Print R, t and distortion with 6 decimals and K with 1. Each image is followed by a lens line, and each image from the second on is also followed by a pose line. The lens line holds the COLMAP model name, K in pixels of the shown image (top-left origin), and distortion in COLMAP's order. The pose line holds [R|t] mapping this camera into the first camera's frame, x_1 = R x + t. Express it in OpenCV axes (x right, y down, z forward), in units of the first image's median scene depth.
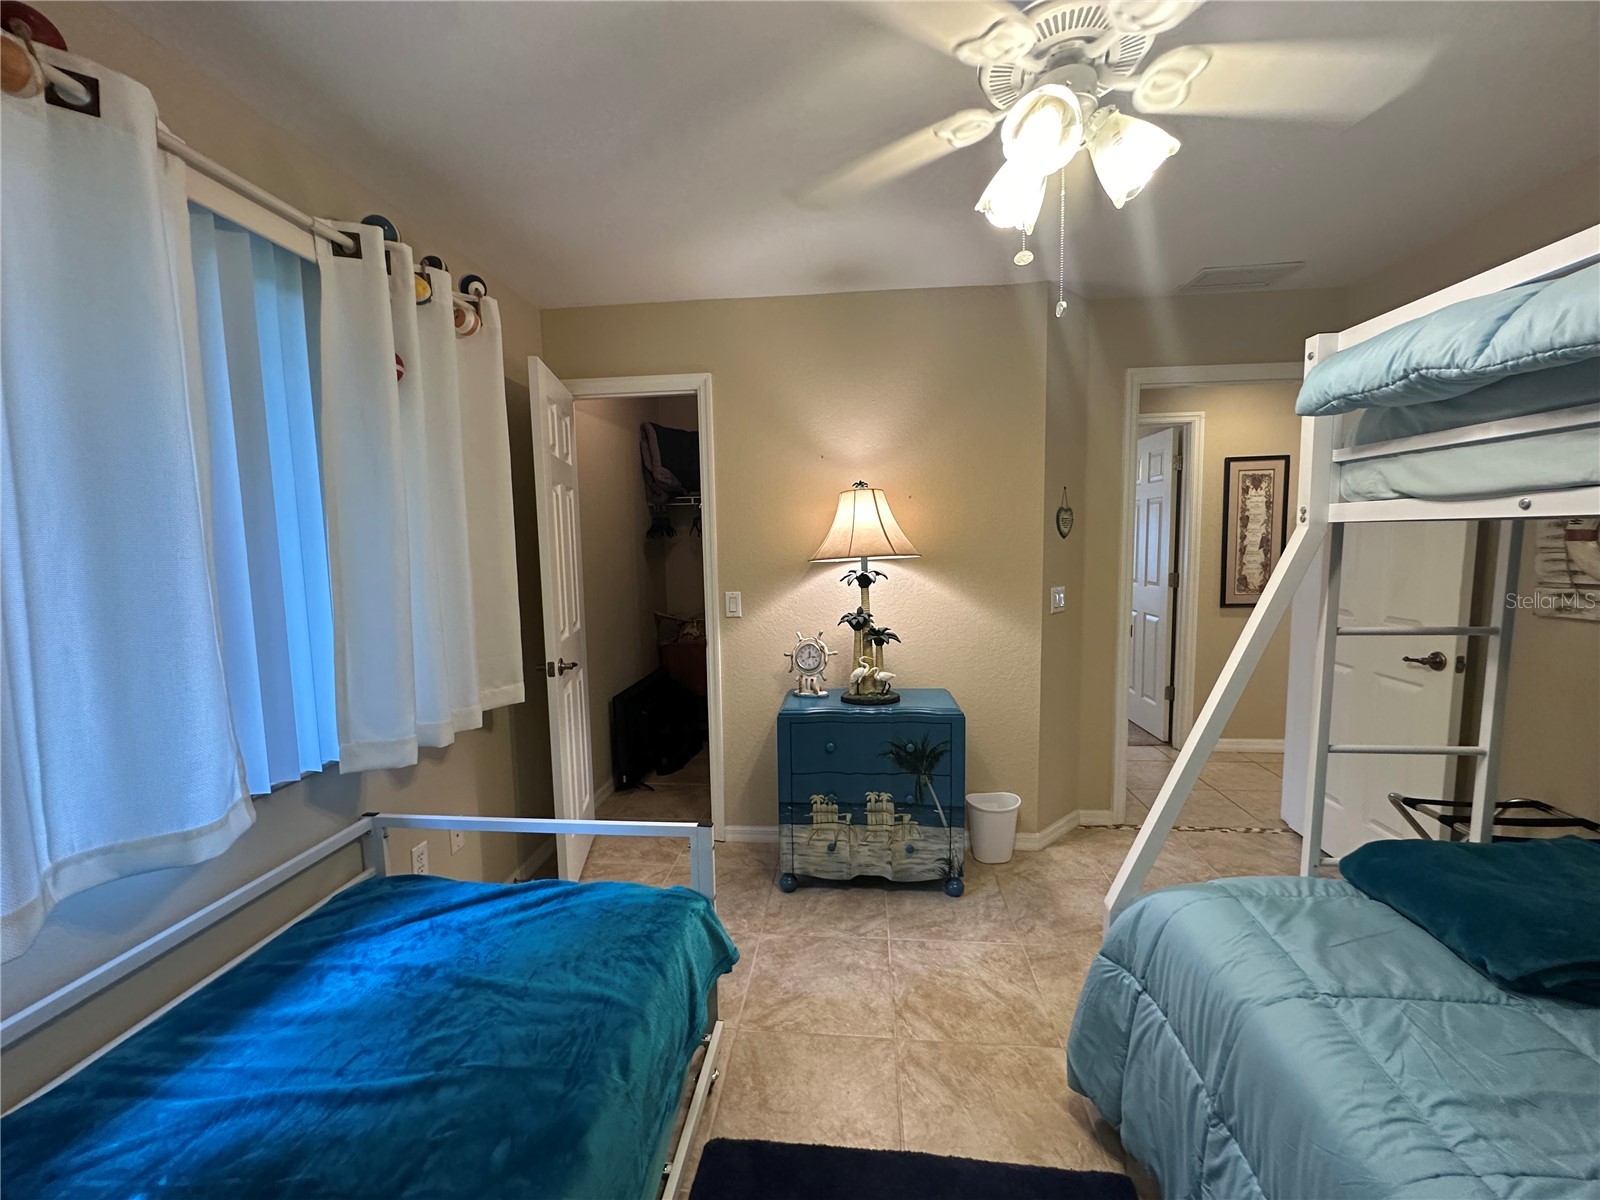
lens RADIAL K [[638.4, 0, 798.3], [0, 638.4, 600.5], [0, 0, 1]] dist [-0.004663, 0.001121]
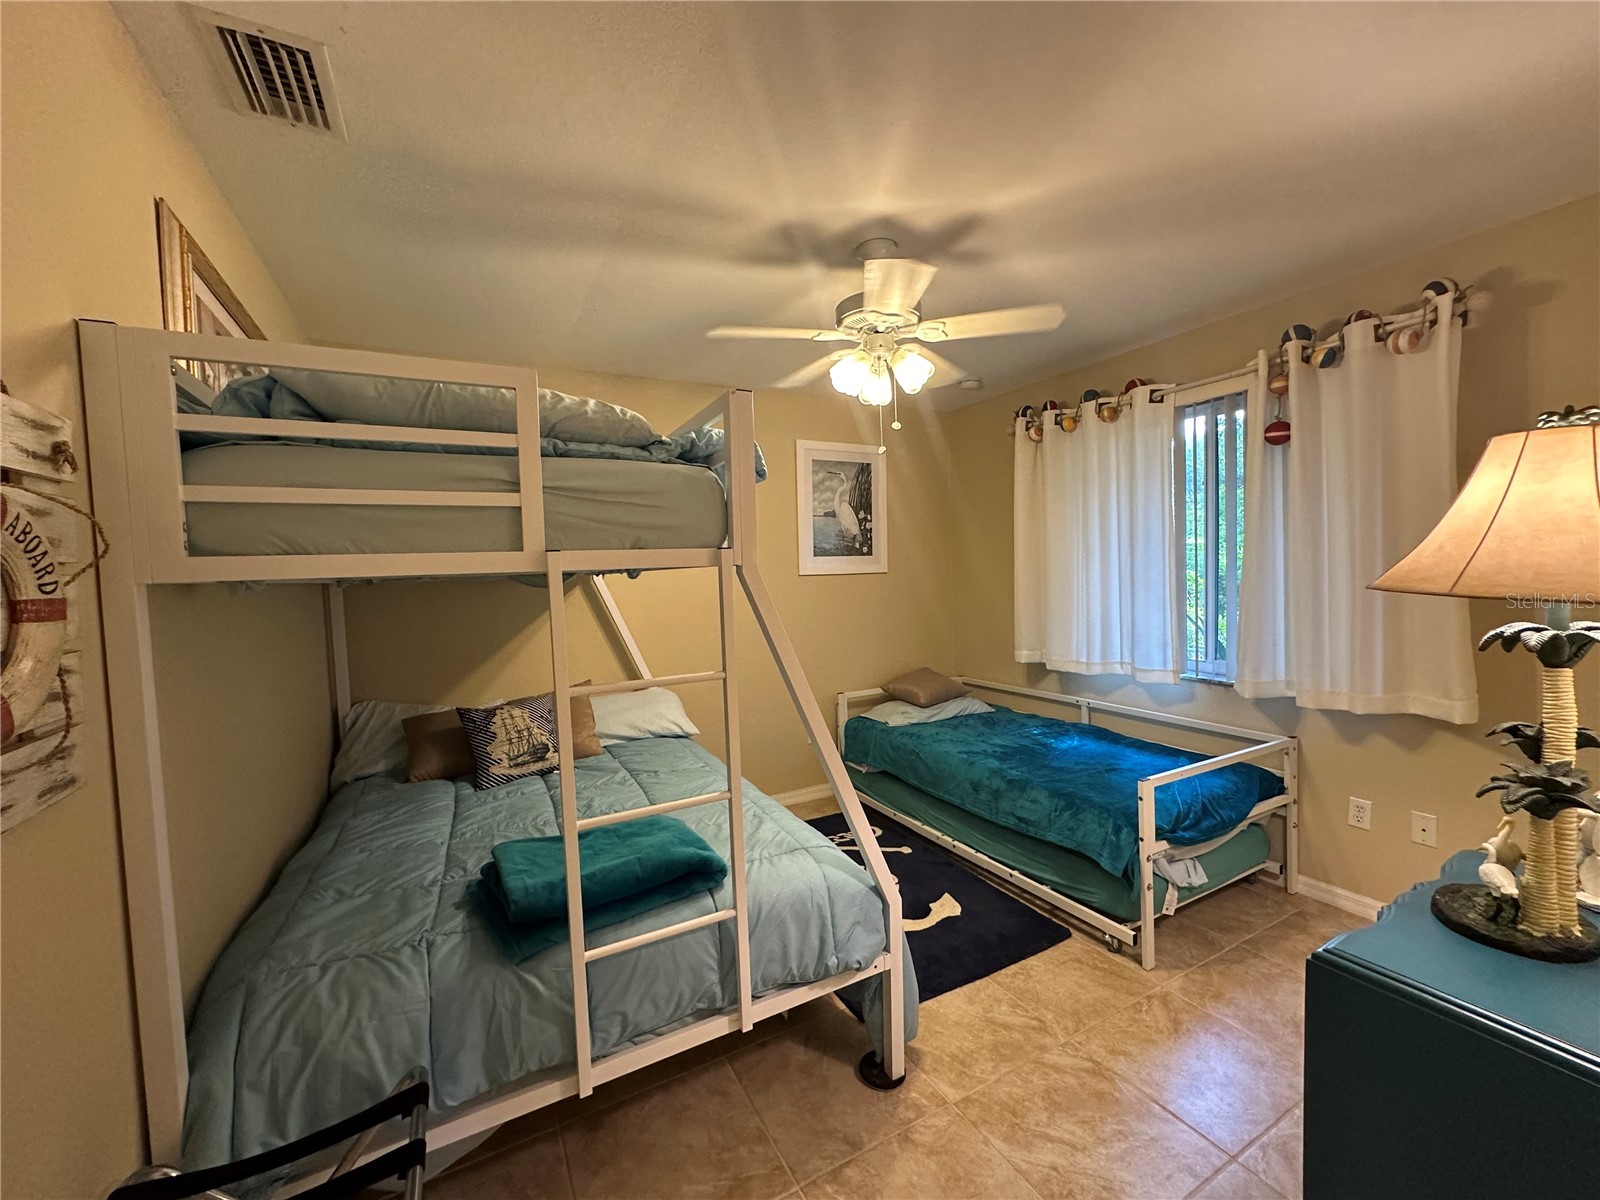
lens RADIAL K [[638.4, 0, 798.3], [0, 638.4, 600.5], [0, 0, 1]] dist [-0.004663, 0.001121]
pose [[-0.832216, 0.068699, -0.550179, 1.074982], [-0.006384, 0.991041, 0.133405, -0.169296], [0.554415, 0.114534, -0.824322, 1.565969]]
